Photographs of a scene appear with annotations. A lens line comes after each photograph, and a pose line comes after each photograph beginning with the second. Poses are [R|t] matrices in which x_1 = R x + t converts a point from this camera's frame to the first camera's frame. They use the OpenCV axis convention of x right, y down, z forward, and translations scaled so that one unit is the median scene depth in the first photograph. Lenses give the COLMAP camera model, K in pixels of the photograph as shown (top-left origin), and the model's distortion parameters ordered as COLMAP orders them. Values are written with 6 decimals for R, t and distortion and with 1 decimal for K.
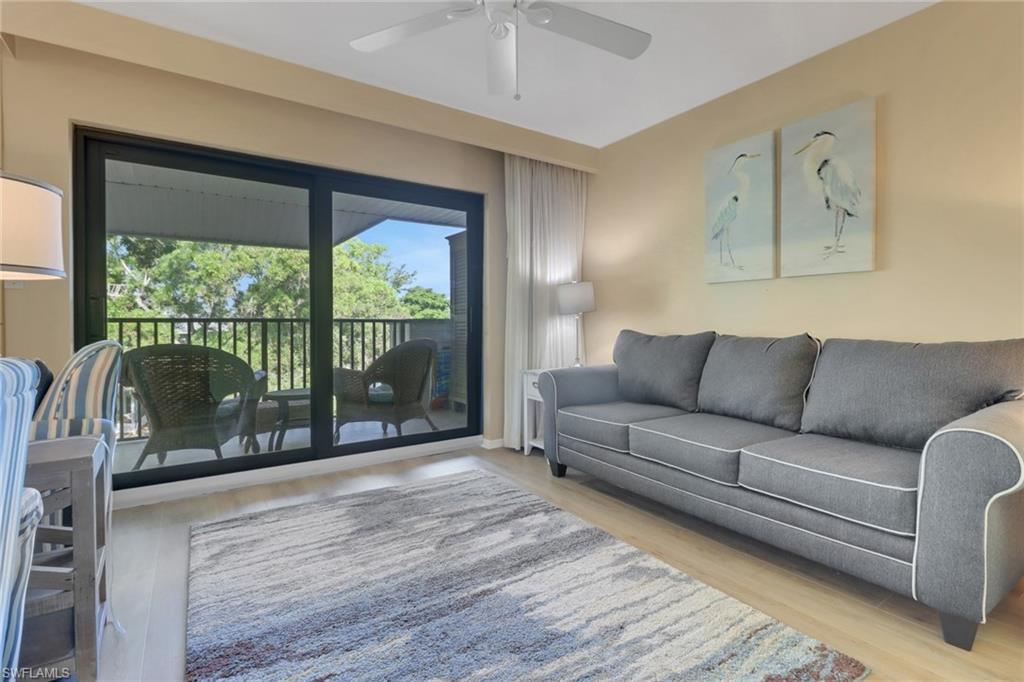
lens RADIAL K [[490.1, 0, 534.0], [0, 490.1, 331.1], [0, 0, 1]] dist [0.007288, -0.008731]
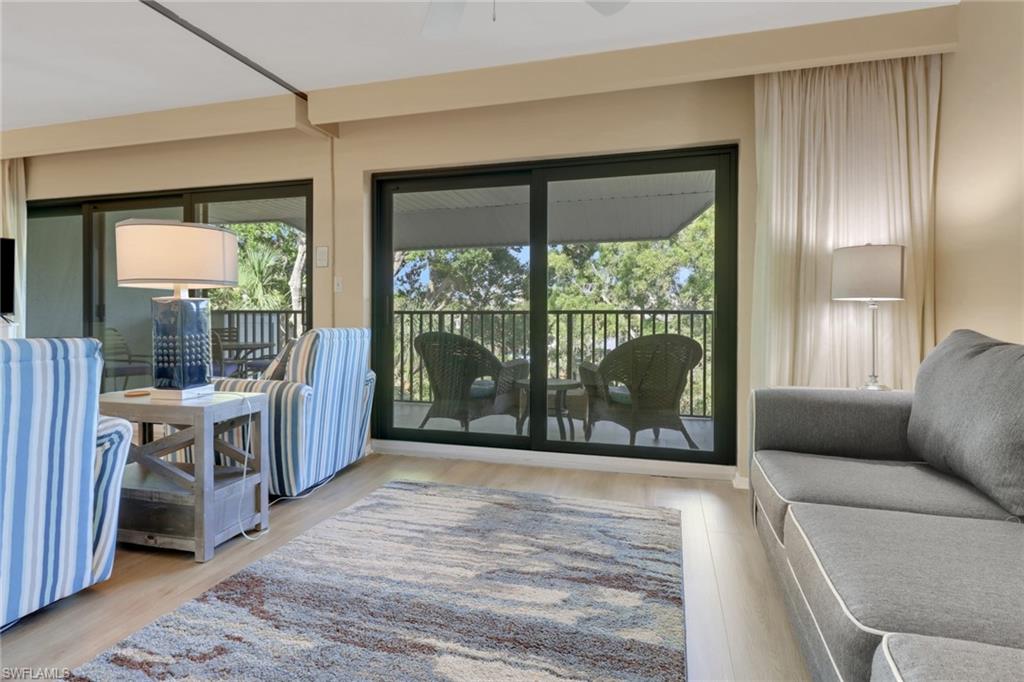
lens RADIAL K [[509.9, 0, 521.4], [0, 509.9, 317.4], [0, 0, 1]] dist [0.011531, -0.000754]
pose [[0.619783, 0.005739, -0.784752, 0.357322], [-0.013722, 0.999900, -0.003525, -0.007082], [0.784653, 0.012953, 0.619800, 0.320395]]
